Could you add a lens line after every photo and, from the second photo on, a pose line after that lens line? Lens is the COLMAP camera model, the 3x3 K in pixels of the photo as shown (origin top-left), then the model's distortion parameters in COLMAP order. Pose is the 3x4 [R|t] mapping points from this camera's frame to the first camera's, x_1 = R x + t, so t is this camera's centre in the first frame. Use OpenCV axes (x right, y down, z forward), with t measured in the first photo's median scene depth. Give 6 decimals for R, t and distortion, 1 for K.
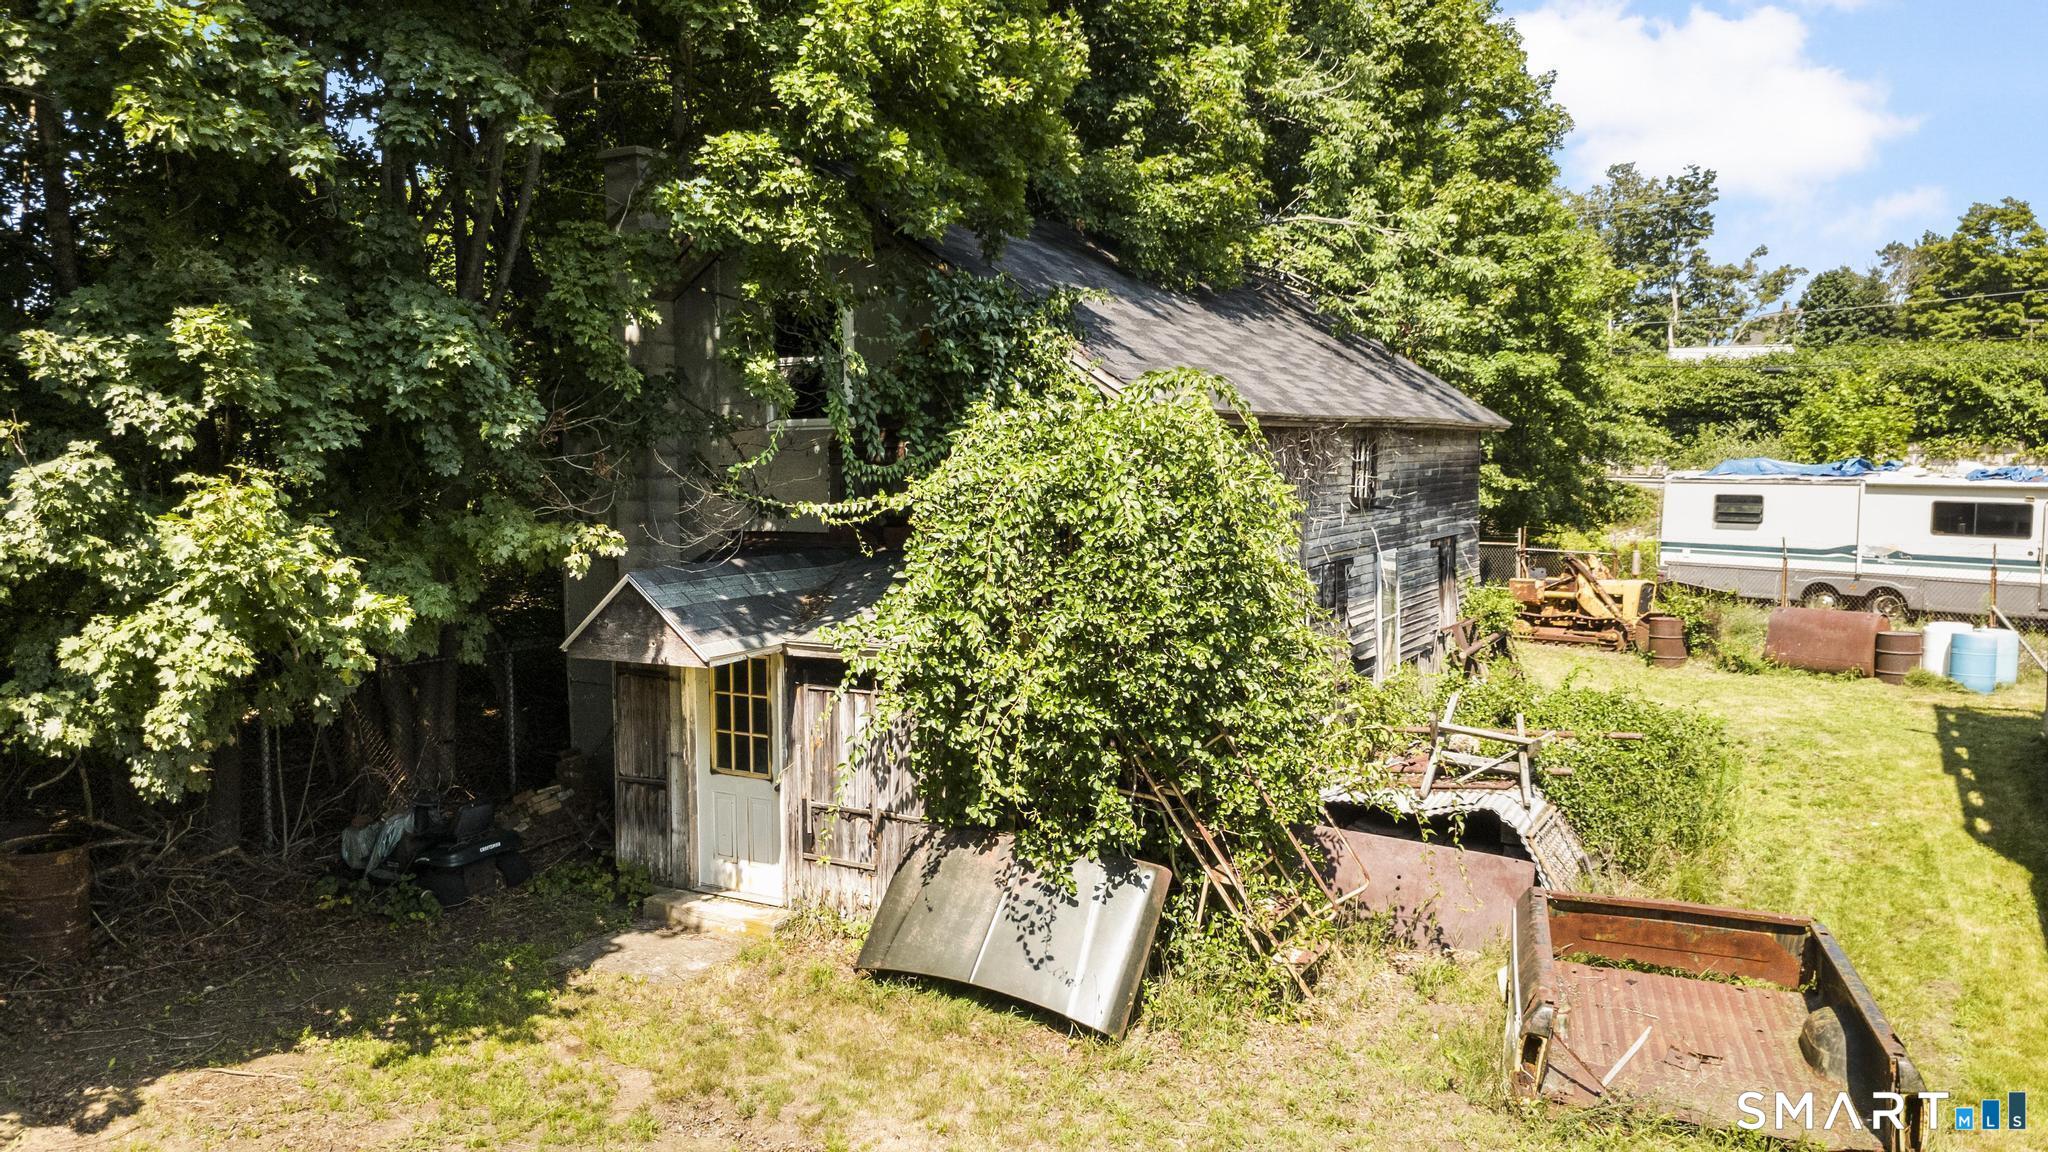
lens RADIAL K [[1431.2, 0, 1031.7], [0, 1431.2, 571.5], [0, 0, 1]] dist [0.022252, -0.026986]
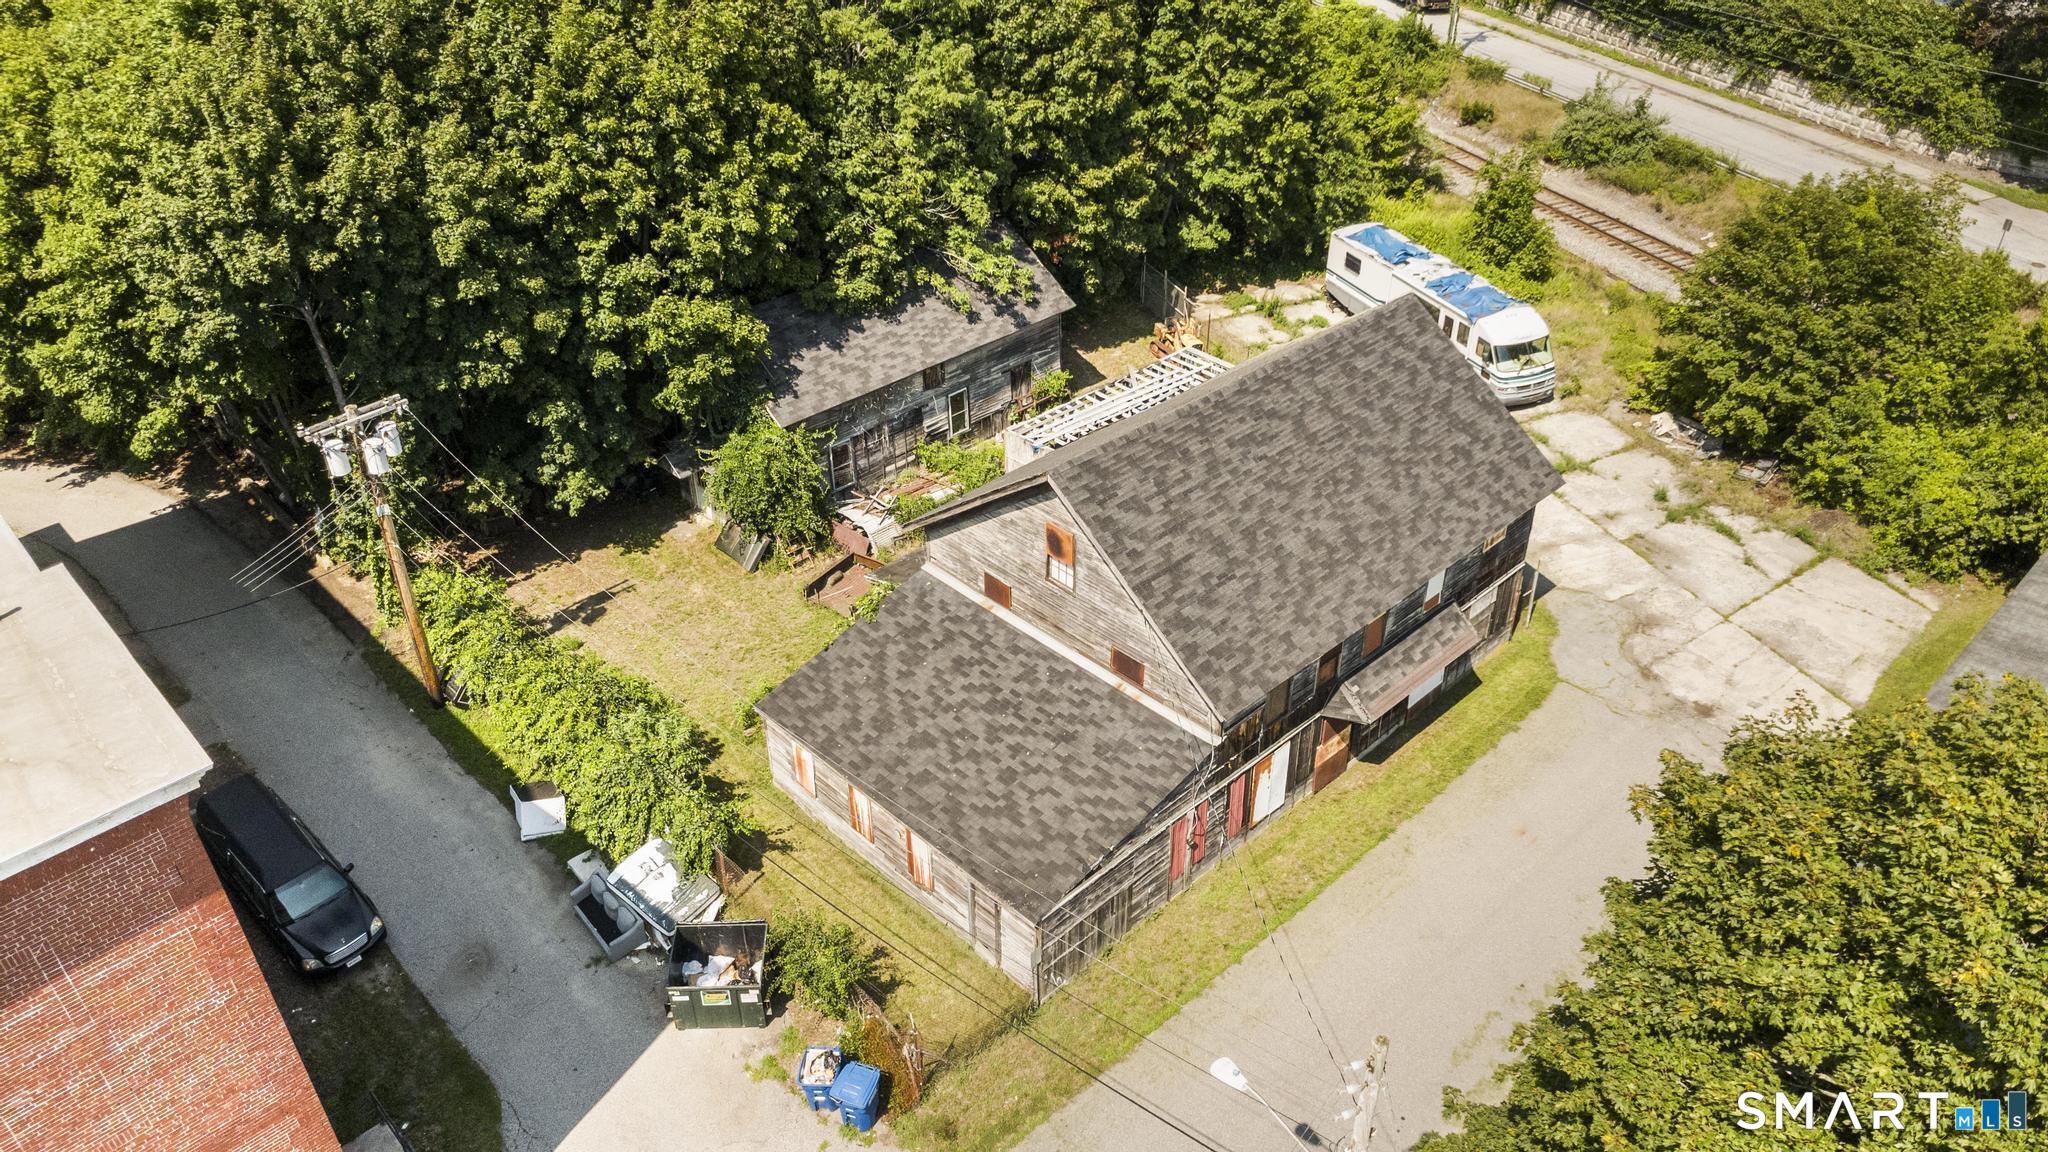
lens RADIAL K [[1431.2, 0, 1039.8], [0, 1431.2, 578.6], [0, 0, 1]] dist [0.022252, -0.026986]
pose [[0.961258, 0.154406, -0.228344, 0.746063], [-0.020369, 0.865912, 0.499781, -0.748816], [0.274896, -0.475767, 0.835511, -0.998938]]
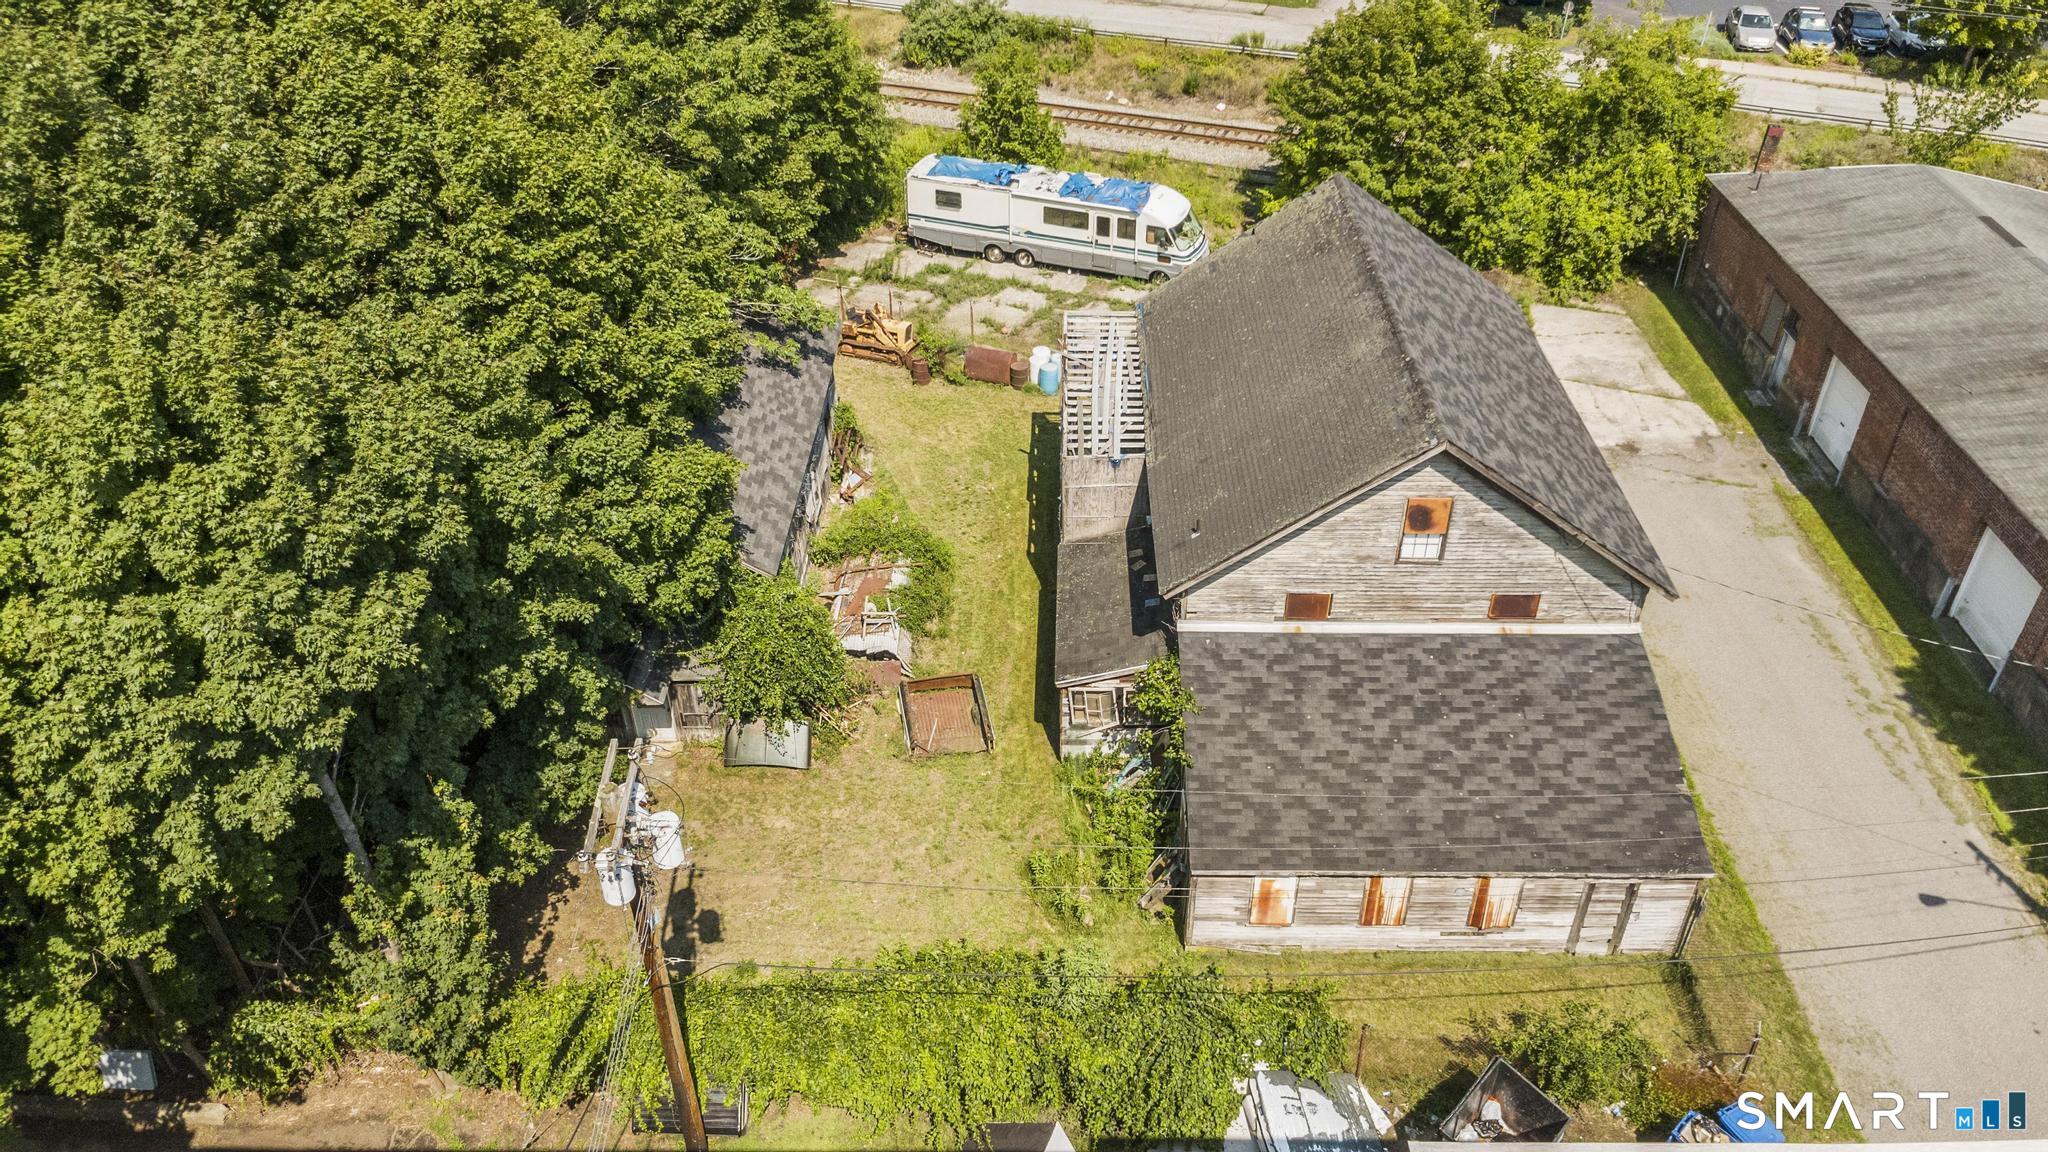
lens RADIAL K [[1431.2, 0, 1006.6], [0, 1431.2, 559.7], [0, 0, 1]] dist [0.022252, -0.026986]
pose [[0.881871, -0.283795, 0.376516, -0.257405], [0.048256, 0.848697, 0.526674, -0.723913], [-0.469016, -0.446289, 0.762135, -0.642772]]
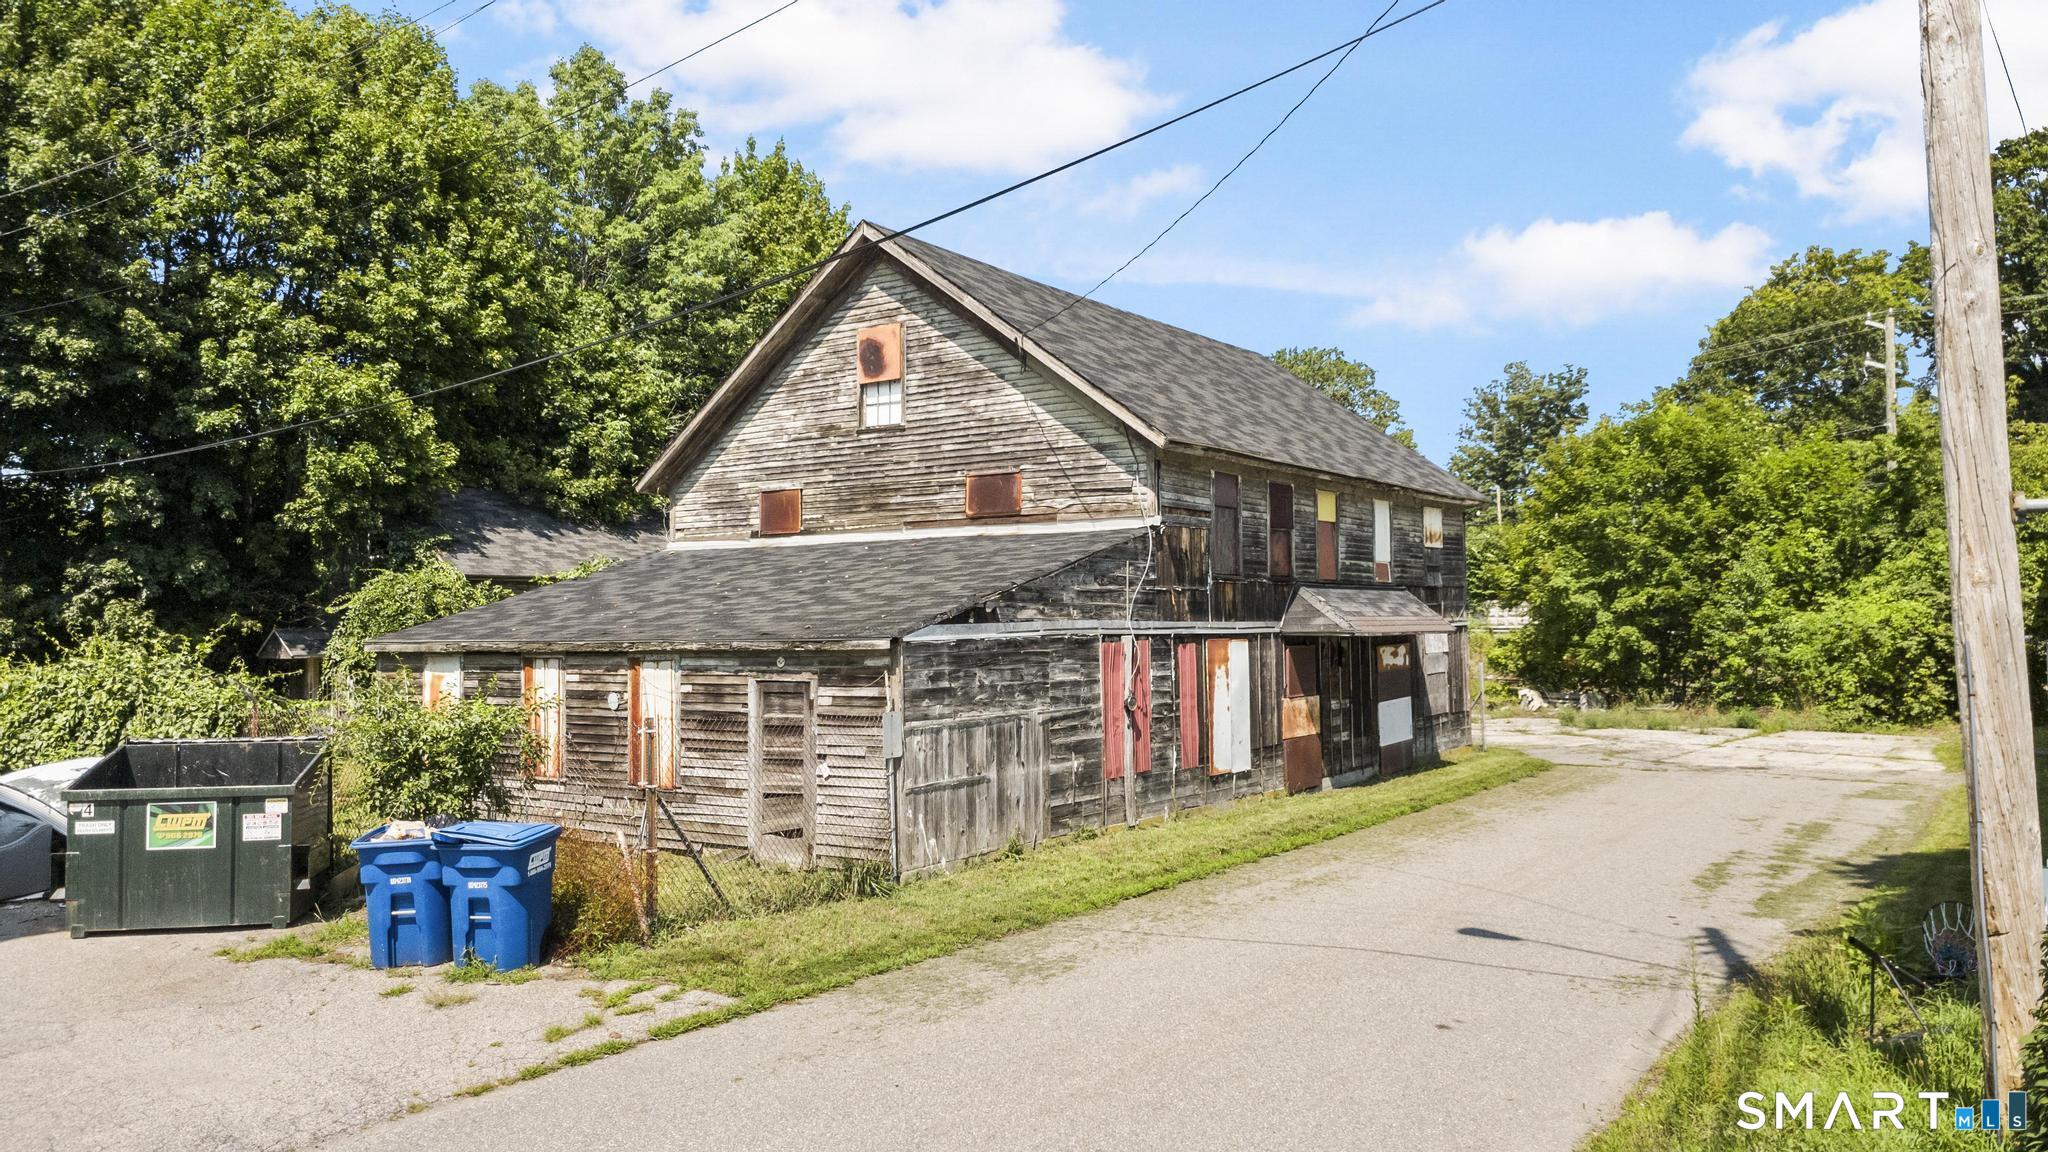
lens RADIAL K [[1431.2, 0, 1020.5], [0, 1431.2, 499.0], [0, 0, 1]] dist [0.022252, -0.026986]
pose [[0.996089, -0.014569, -0.087150, 0.631096], [-0.000304, 0.985742, -0.168264, 0.090891], [0.088359, 0.167632, 0.981882, -0.766734]]
